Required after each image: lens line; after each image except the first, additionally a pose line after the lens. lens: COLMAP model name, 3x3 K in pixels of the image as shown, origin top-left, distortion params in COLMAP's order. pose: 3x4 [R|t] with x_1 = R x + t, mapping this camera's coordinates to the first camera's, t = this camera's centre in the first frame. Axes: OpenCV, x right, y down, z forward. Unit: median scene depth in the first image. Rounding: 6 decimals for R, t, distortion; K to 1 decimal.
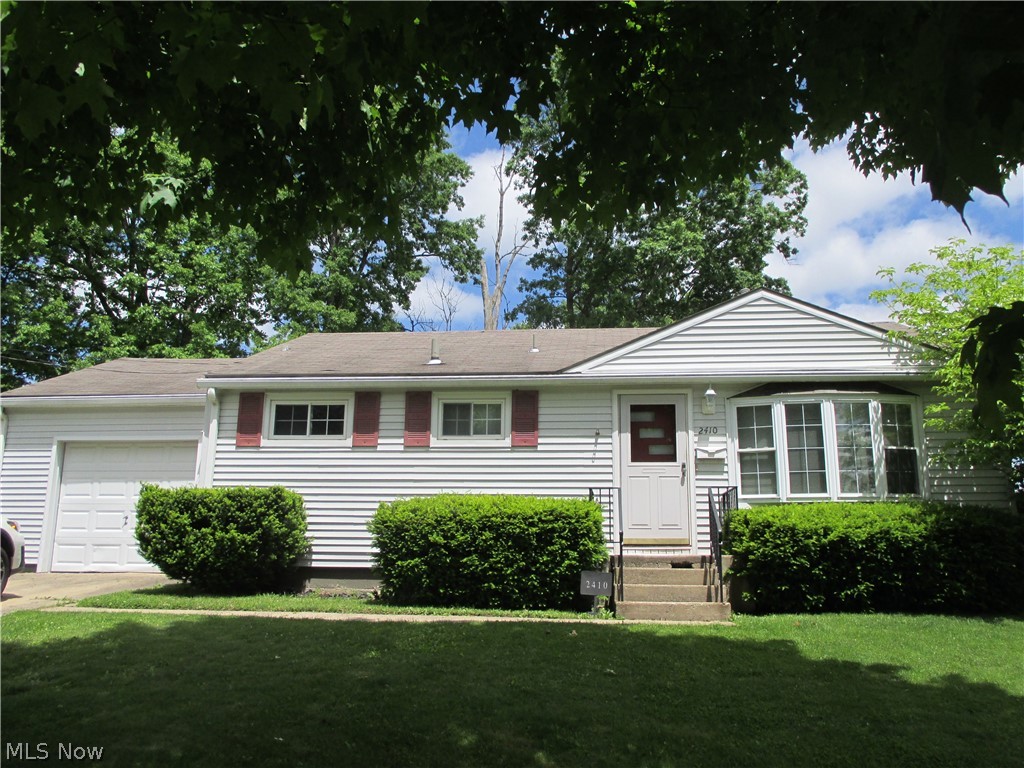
lens RADIAL K [[861.0, 0, 514.5], [0, 861.0, 384.0], [0, 0, 1]] dist [-0.034833, -0.000230]
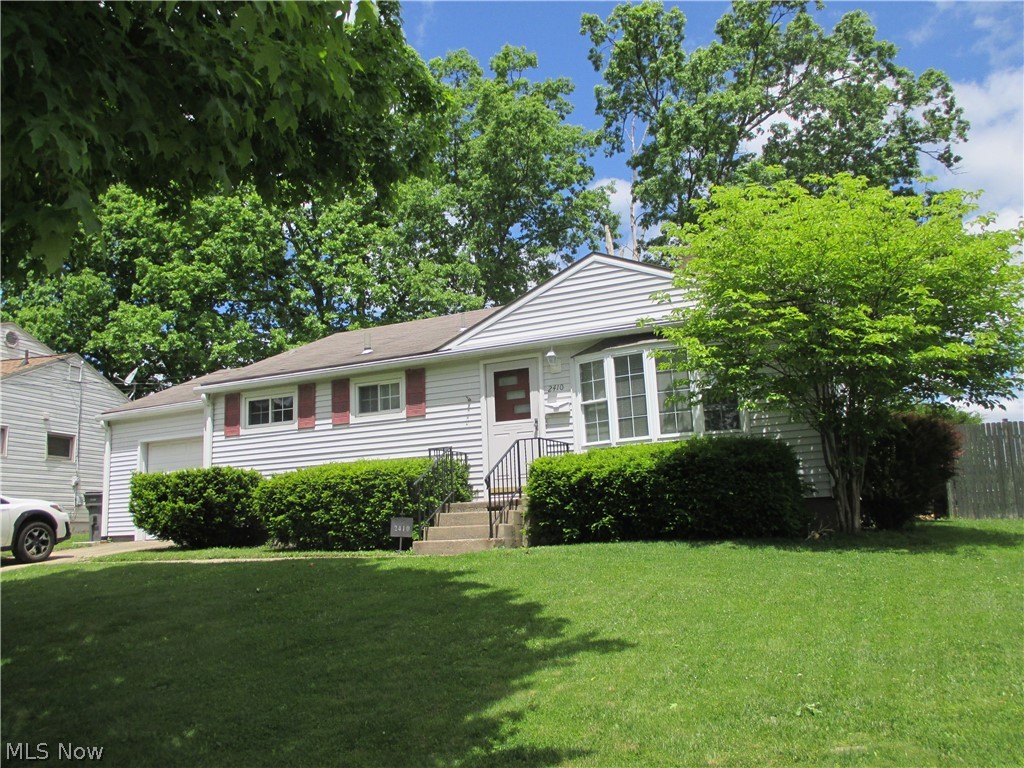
lens RADIAL K [[861.0, 0, 514.5], [0, 861.0, 384.0], [0, 0, 1]] dist [-0.034833, -0.000230]
pose [[0.939810, -0.104226, -0.325413, 0.541785], [0.118689, 0.992620, 0.024856, 0.014896], [0.320421, -0.061983, 0.945245, -0.075774]]
